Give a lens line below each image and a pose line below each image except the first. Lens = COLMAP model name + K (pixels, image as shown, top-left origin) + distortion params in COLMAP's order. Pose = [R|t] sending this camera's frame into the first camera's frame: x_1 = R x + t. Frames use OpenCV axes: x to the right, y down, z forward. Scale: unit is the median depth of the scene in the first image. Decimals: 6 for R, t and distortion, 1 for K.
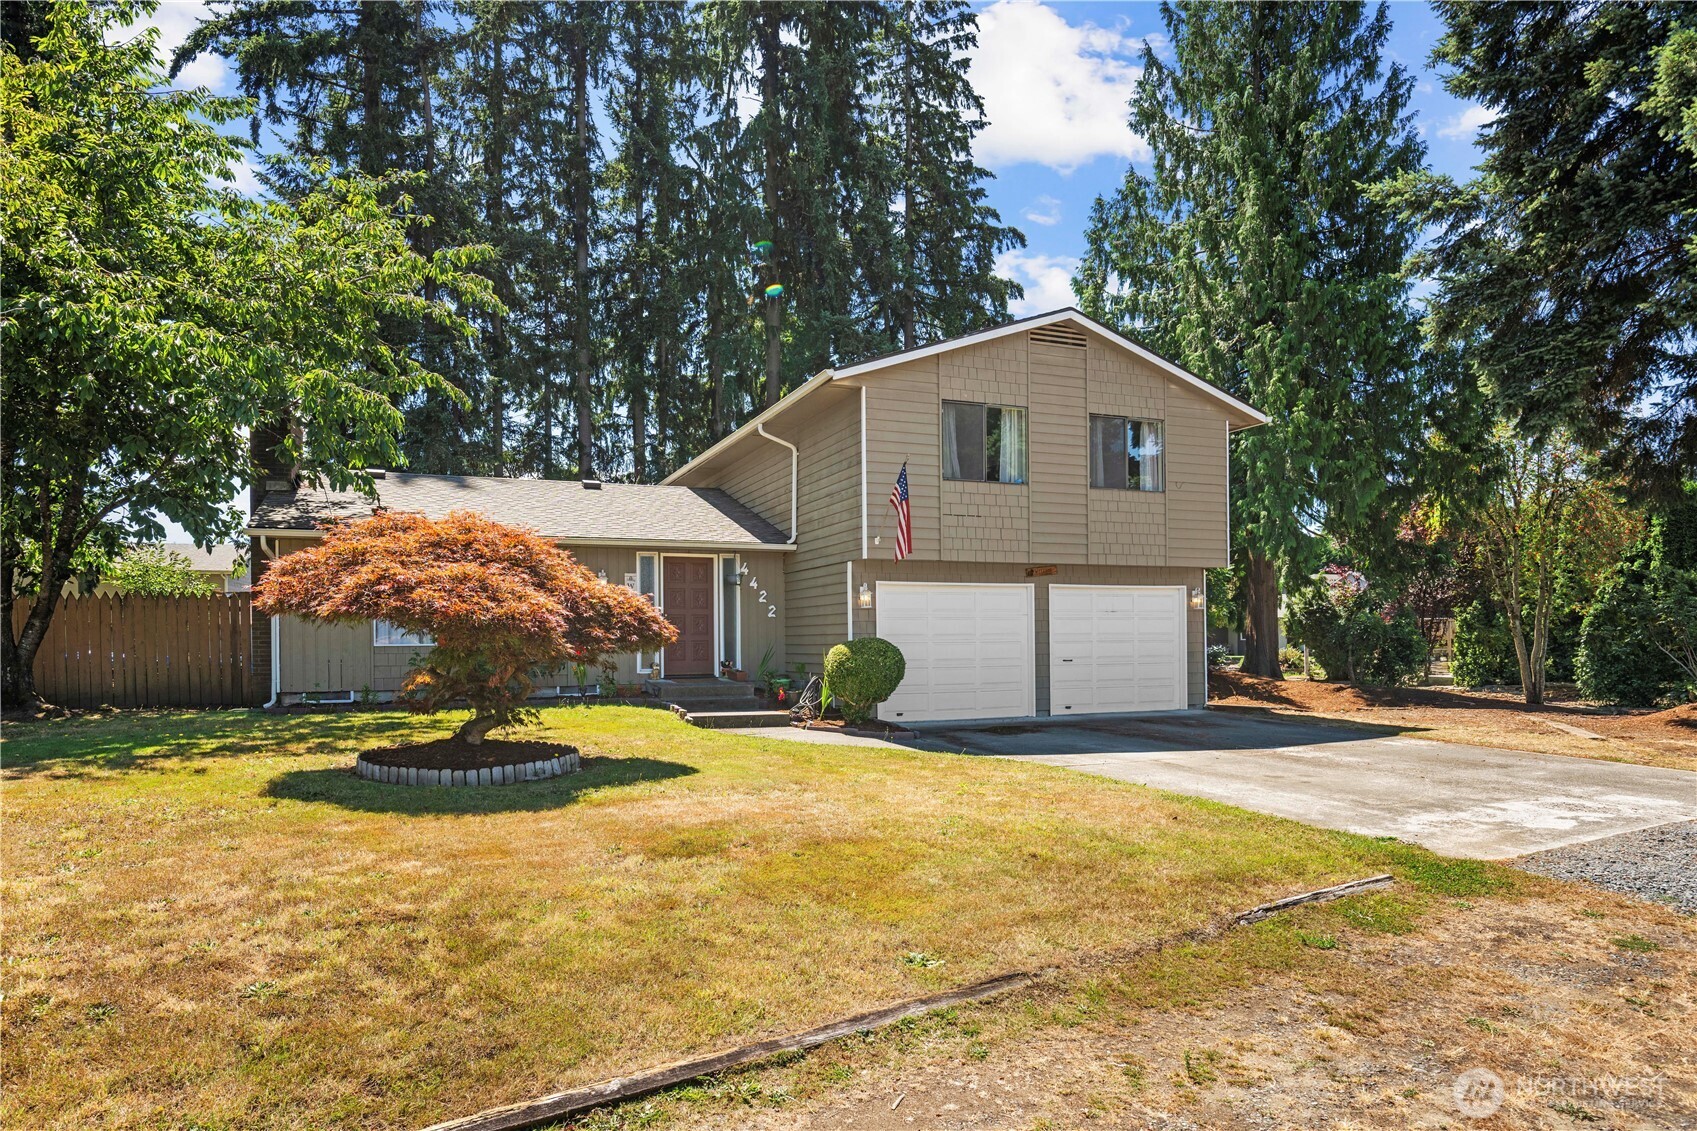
lens RADIAL K [[1010.8, 0, 848.5], [0, 1010.8, 565.5], [0, 0, 1]] dist [0.002125, -0.000007]
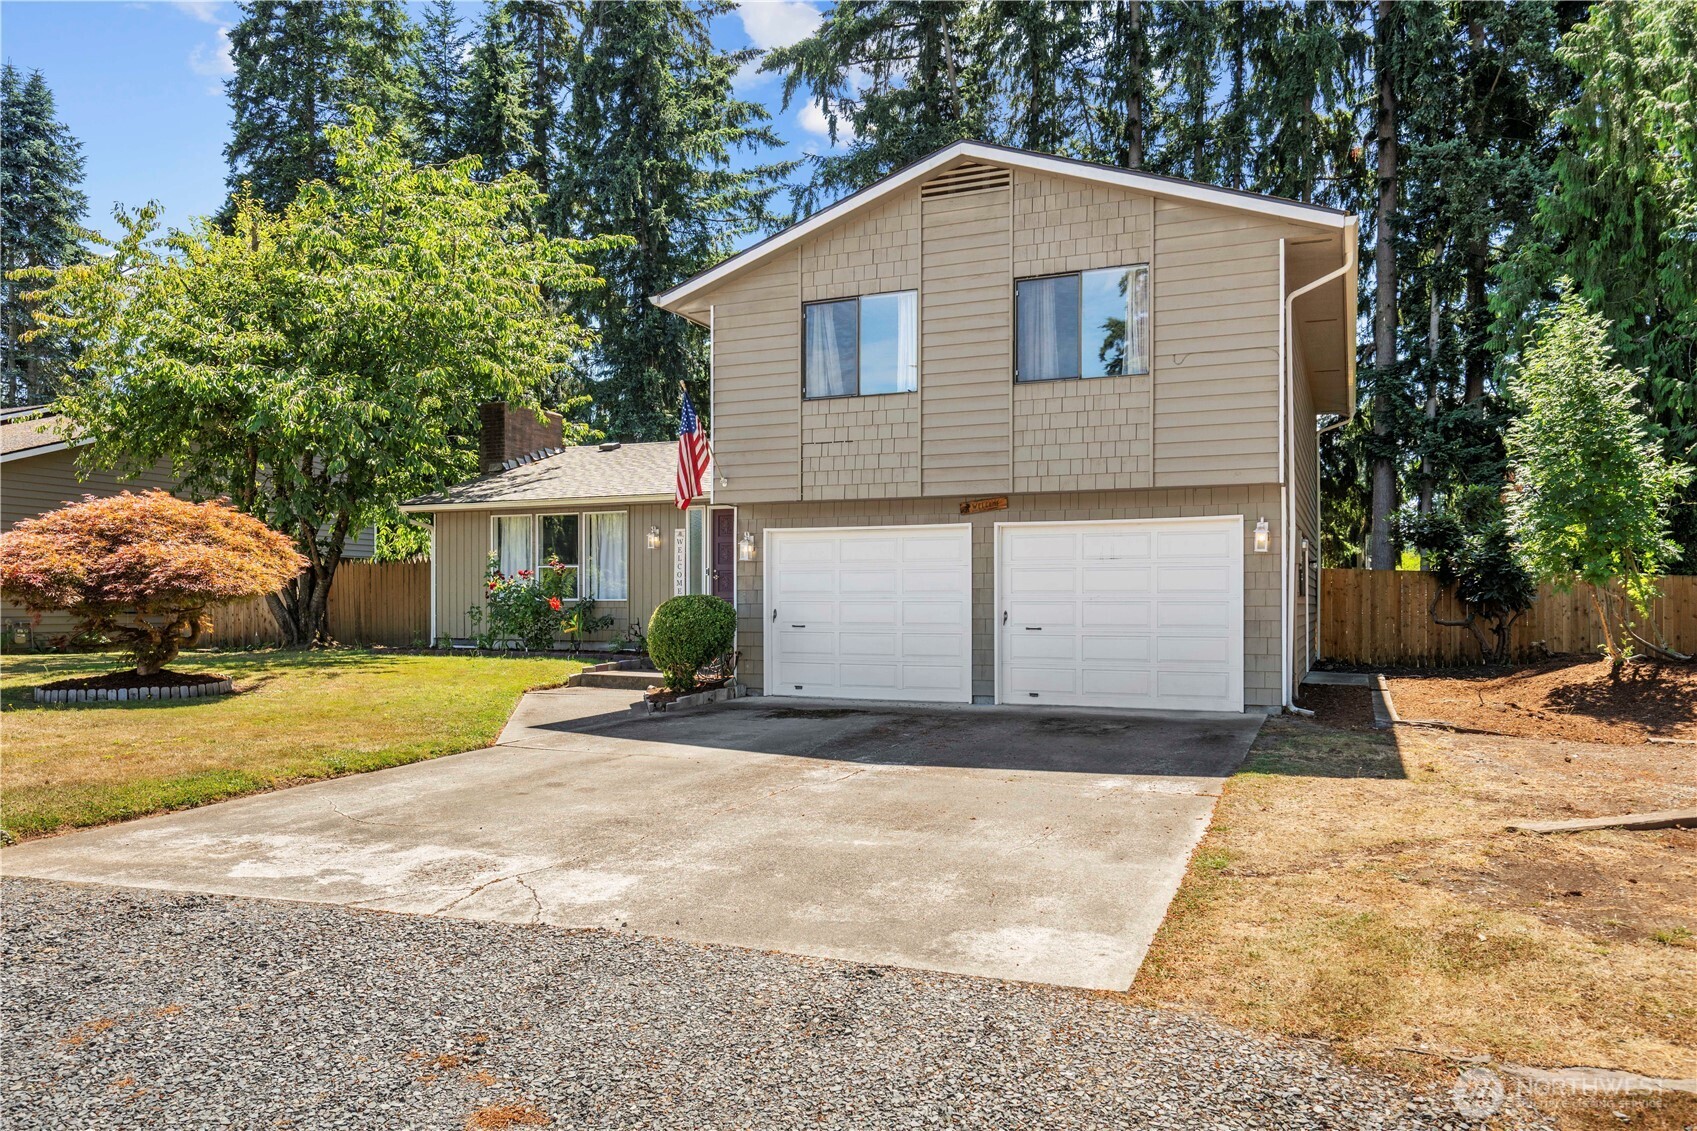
lens RADIAL K [[1179.6, 0, 848.5], [0, 1179.6, 565.5], [0, 0, 1]] dist [-0.003834, -0.000515]
pose [[0.683296, -0.013638, -0.730014, 0.712787], [0.047482, 0.998539, 0.025789, 0.021398], [0.728596, -0.052284, 0.682945, 0.331074]]
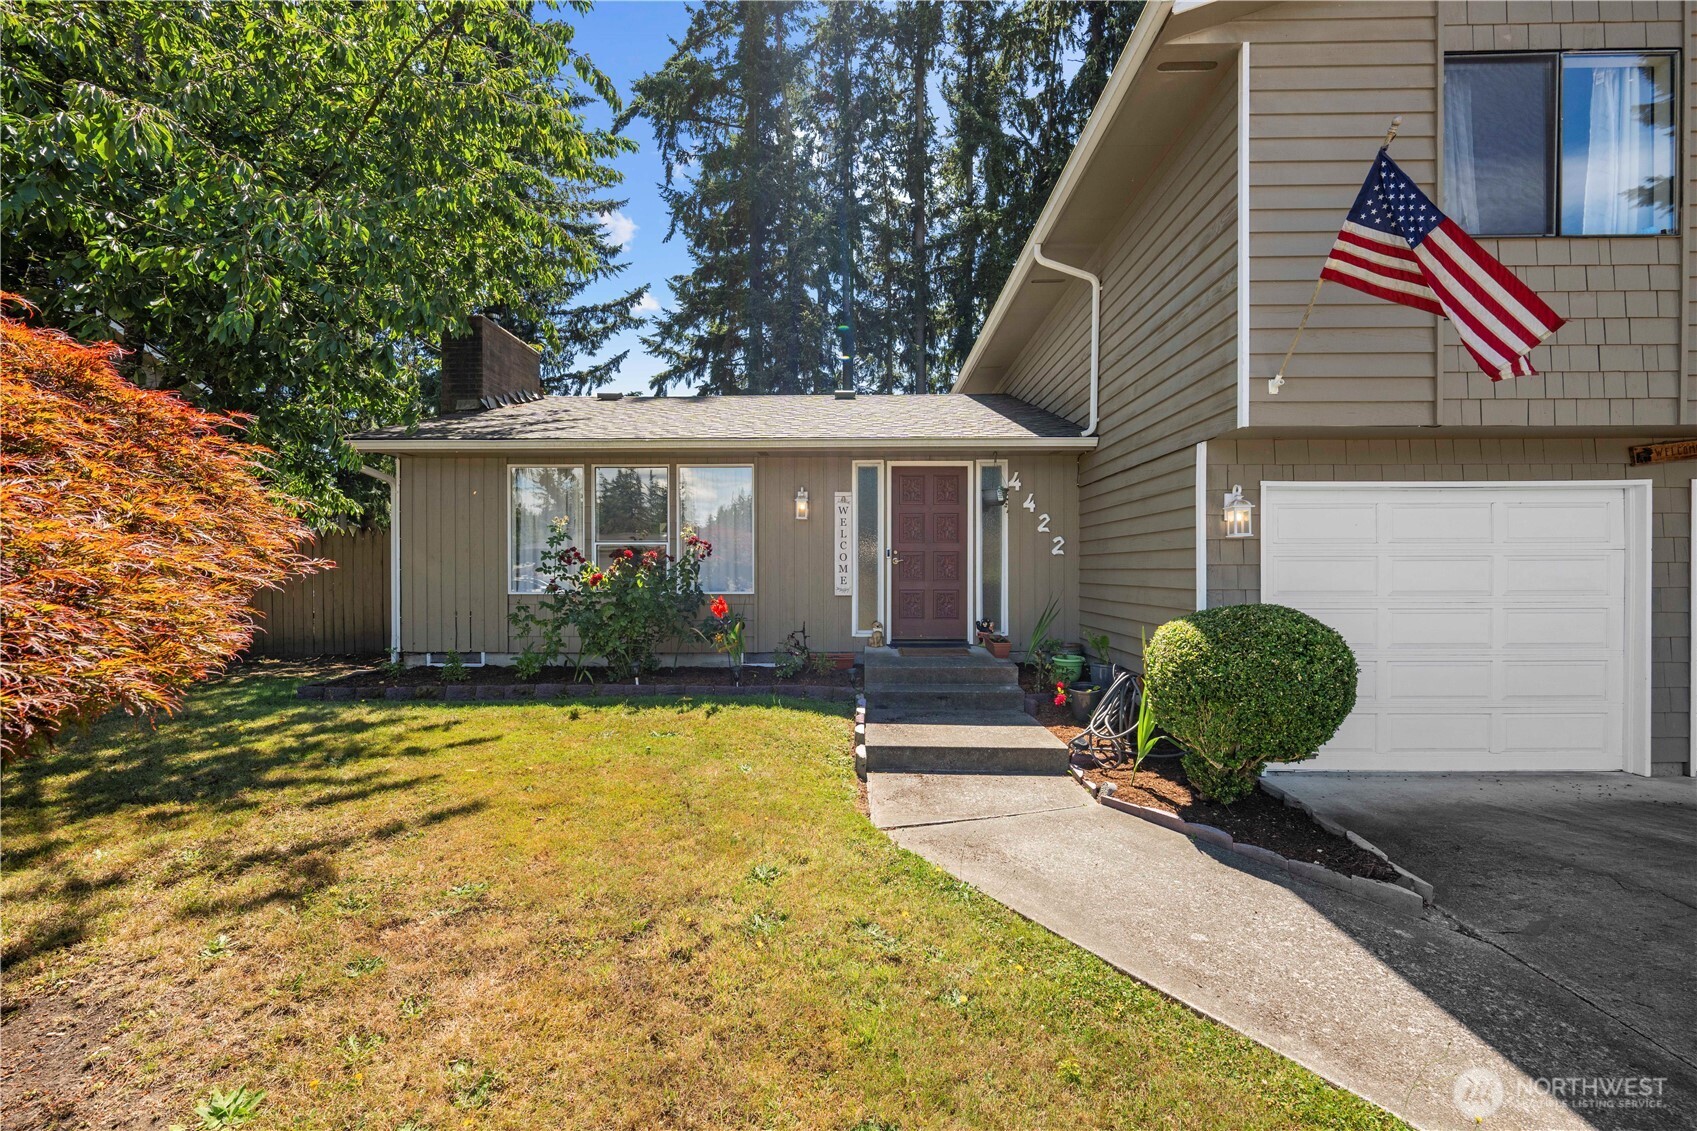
lens RADIAL K [[722.6, 0, 848.5], [0, 722.6, 565.5], [0, 0, 1]] dist [0.004620, 0.000058]
pose [[0.913832, 0.005792, -0.406050, -0.010888], [0.024240, 0.997337, 0.068780, 0.023663], [0.405367, -0.072696, 0.911259, 0.536808]]
